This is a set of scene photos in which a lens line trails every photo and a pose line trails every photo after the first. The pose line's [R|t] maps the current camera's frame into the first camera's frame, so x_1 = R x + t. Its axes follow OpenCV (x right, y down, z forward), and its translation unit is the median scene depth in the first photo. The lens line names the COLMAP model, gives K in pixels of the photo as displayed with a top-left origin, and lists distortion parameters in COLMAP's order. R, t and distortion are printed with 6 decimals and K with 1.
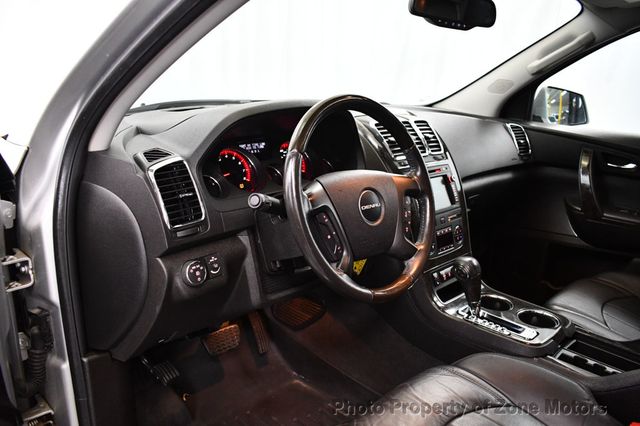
lens RADIAL K [[494.4, 0, 318.2], [0, 494.4, 212.9], [0, 0, 1]] dist [-0.104481, 0.019364]
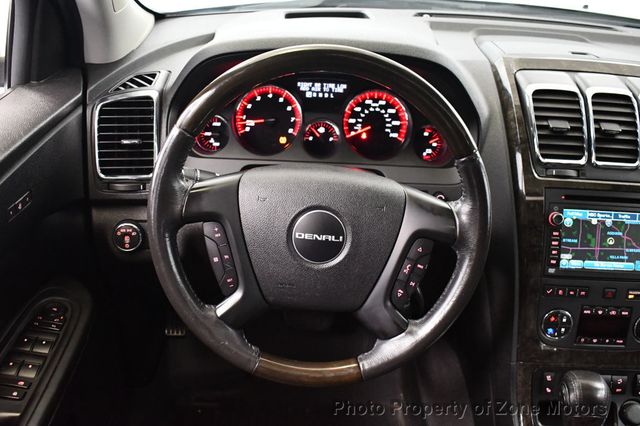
lens RADIAL K [[627.0, 0, 323.9], [0, 627.0, 216.2], [0, 0, 1]] dist [-0.080261, 0.000000]
pose [[0.730932, 0.334261, -0.594986, 0.448599], [-0.223981, 0.941043, 0.253517, -0.186749], [0.644648, -0.052038, 0.762706, 0.320560]]
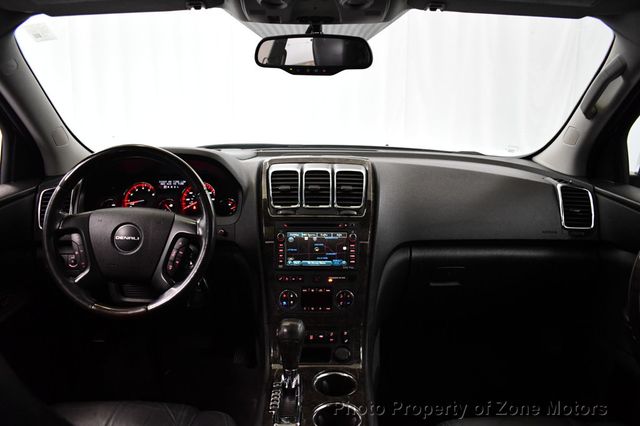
lens RADIAL K [[494.4, 0, 320.2], [0, 494.4, 214.7], [0, 0, 1]] dist [-0.104481, 0.019364]
pose [[0.733211, 0.125332, -0.668351, 0.972435], [-0.173153, 0.984881, -0.005267, -0.112871], [0.657586, 0.119589, 0.743827, 0.333138]]
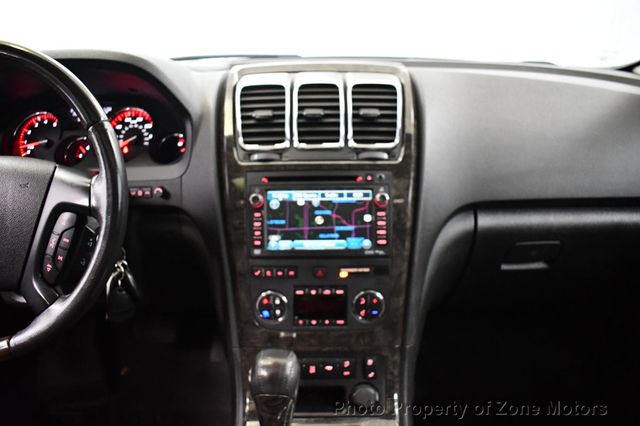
lens RADIAL K [[494.4, 0, 318.0], [0, 494.4, 211.7], [0, 0, 1]] dist [-0.104481, 0.019364]
pose [[0.724479, 0.202237, -0.658961, 0.667626], [-0.157652, 0.979266, 0.127213, -0.132538], [0.671026, 0.011724, 0.741341, 0.670812]]
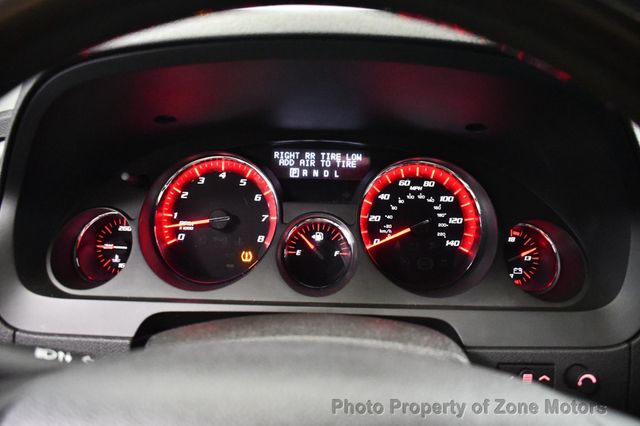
lens RADIAL K [[494.4, 0, 320.6], [0, 494.4, 213.5], [0, 0, 1]] dist [-0.104481, 0.019364]
pose [[0.728465, 0.203736, -0.654088, 0.125535], [-0.204465, 0.975899, 0.076259, -0.123063], [0.653860, 0.078186, 0.752565, 0.712704]]
